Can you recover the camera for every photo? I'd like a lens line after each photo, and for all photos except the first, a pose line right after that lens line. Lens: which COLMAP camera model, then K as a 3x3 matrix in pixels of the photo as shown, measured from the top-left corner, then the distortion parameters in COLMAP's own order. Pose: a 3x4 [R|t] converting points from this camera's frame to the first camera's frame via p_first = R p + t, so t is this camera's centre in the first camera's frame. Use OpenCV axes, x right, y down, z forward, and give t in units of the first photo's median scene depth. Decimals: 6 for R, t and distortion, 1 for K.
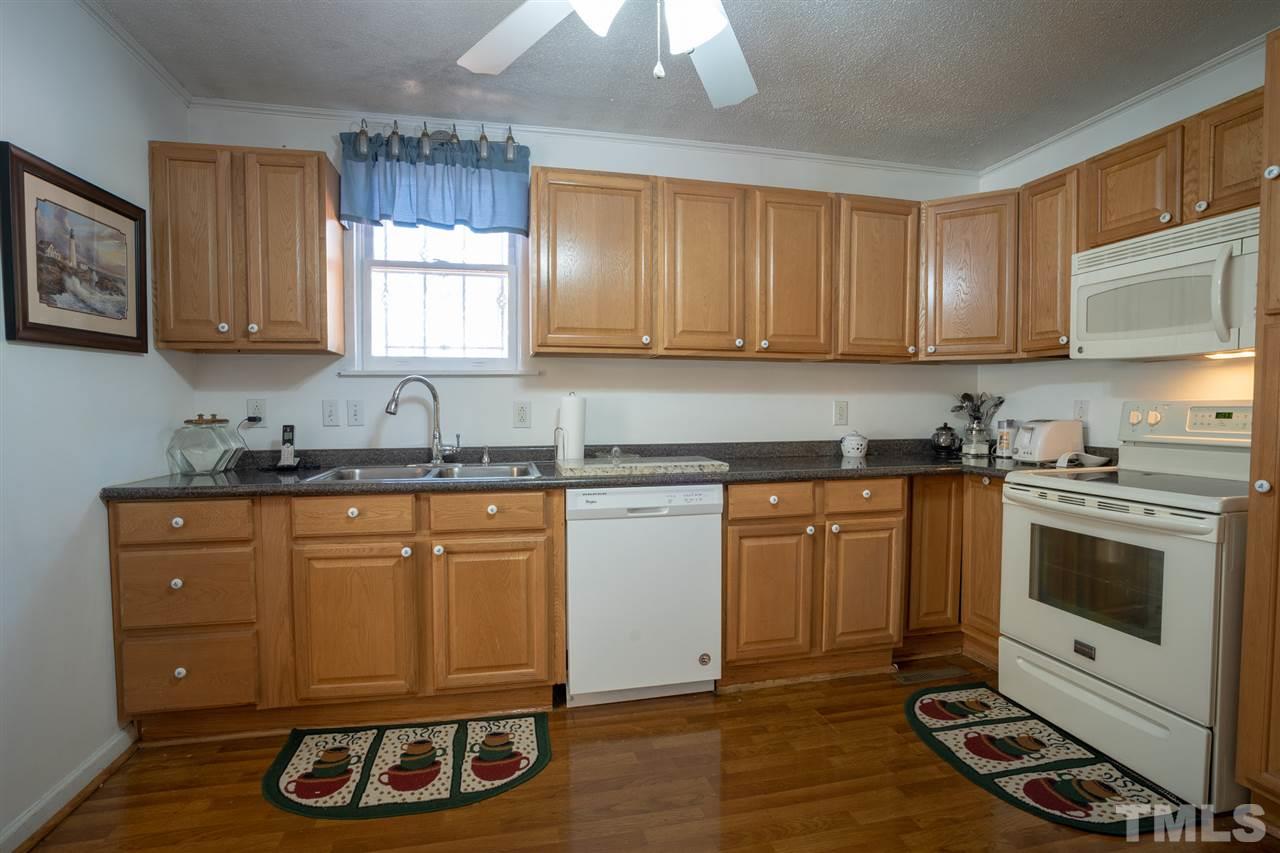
lens RADIAL K [[617.5, 0, 638.5], [0, 617.5, 430.9], [0, 0, 1]] dist [-0.059509, 0.028321]
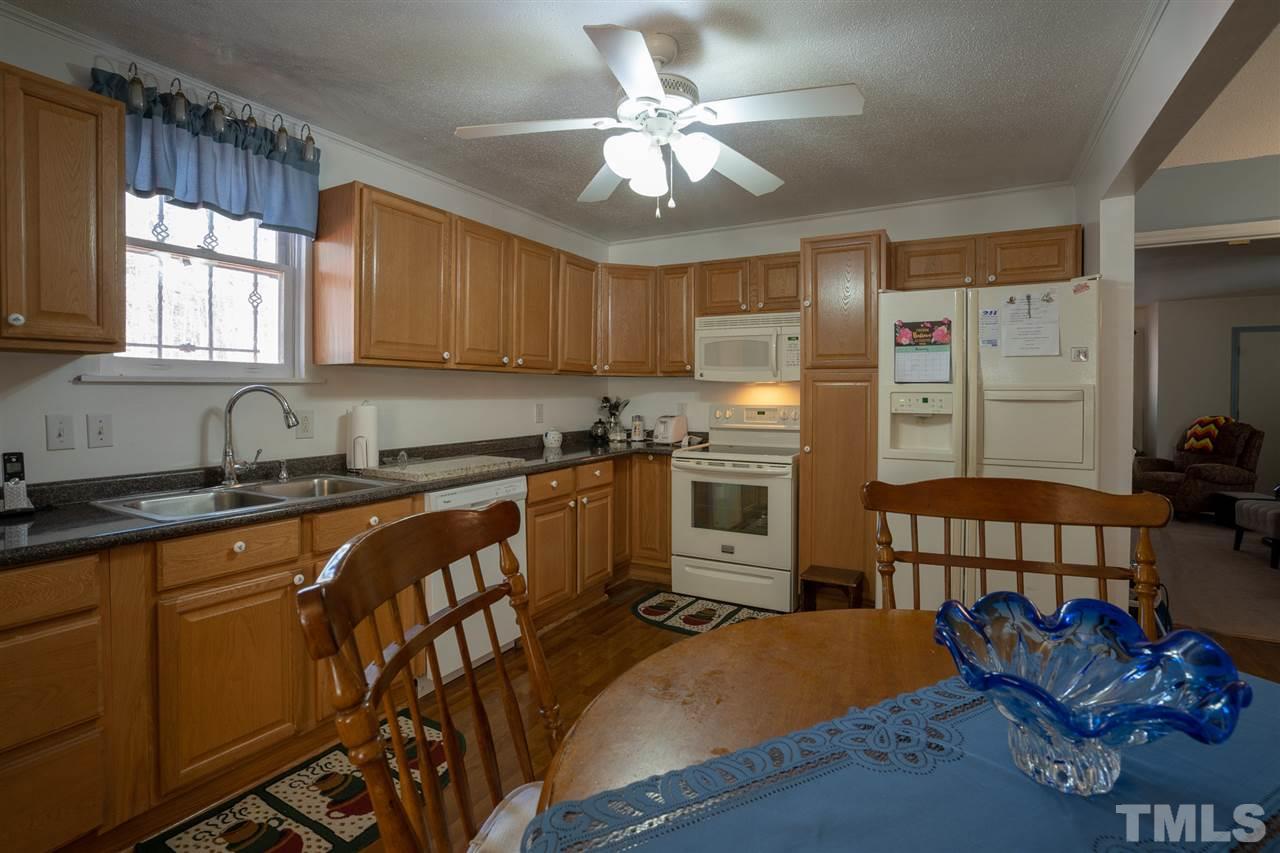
lens RADIAL K [[611.4, 0, 641.8], [0, 611.4, 394.1], [0, 0, 1]] dist [-0.054683, 0.027356]
pose [[0.668137, 0.000284, 0.744038, -0.622947], [0.027191, 0.999323, -0.024798, -0.041709], [-0.743541, 0.036799, 0.667677, -0.011666]]
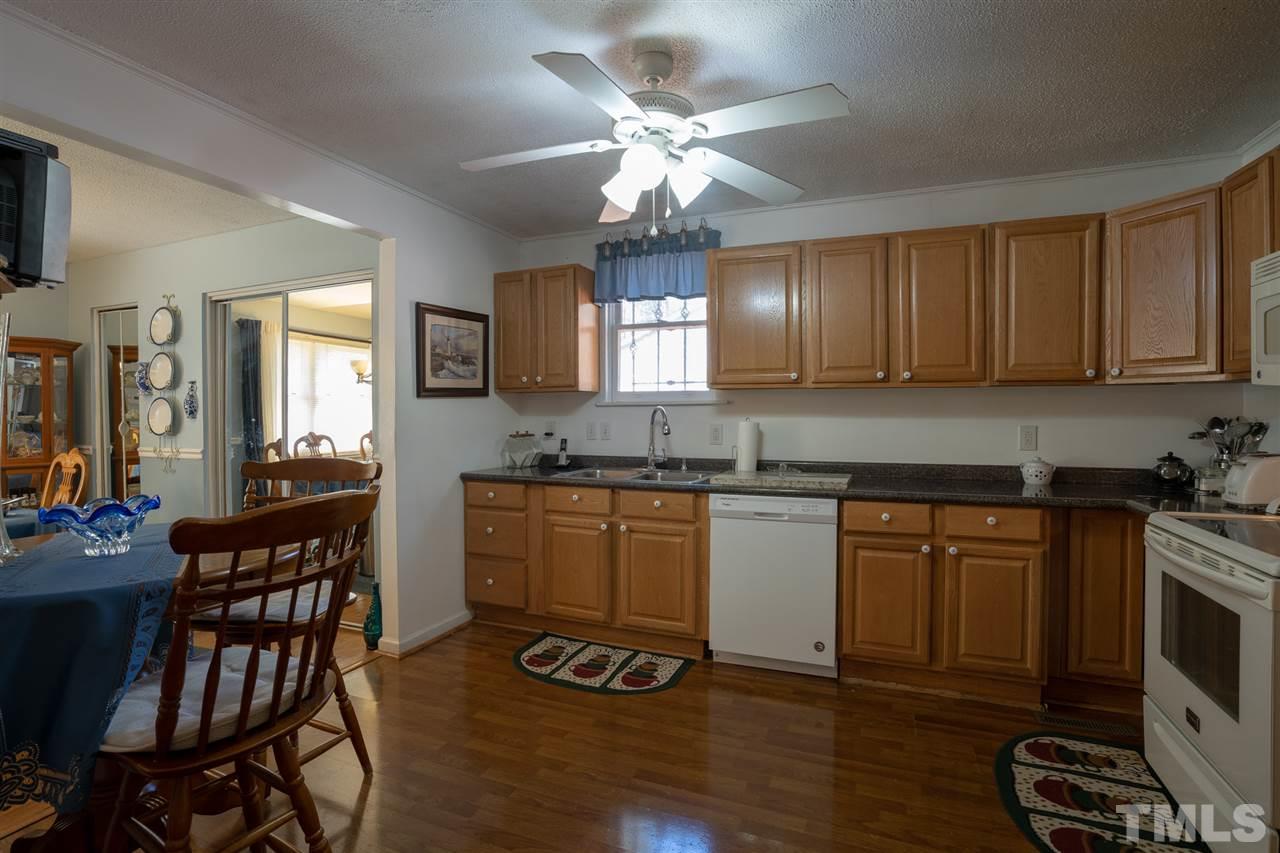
lens RADIAL K [[604.5, 0, 638.2], [0, 604.5, 414.8], [0, 0, 1]] dist [-0.055566, 0.025847]
pose [[0.820341, 0.003284, -0.571865, 0.473480], [-0.022610, 0.999388, -0.026694, -0.035271], [0.571428, 0.034828, 0.819913, -0.158304]]
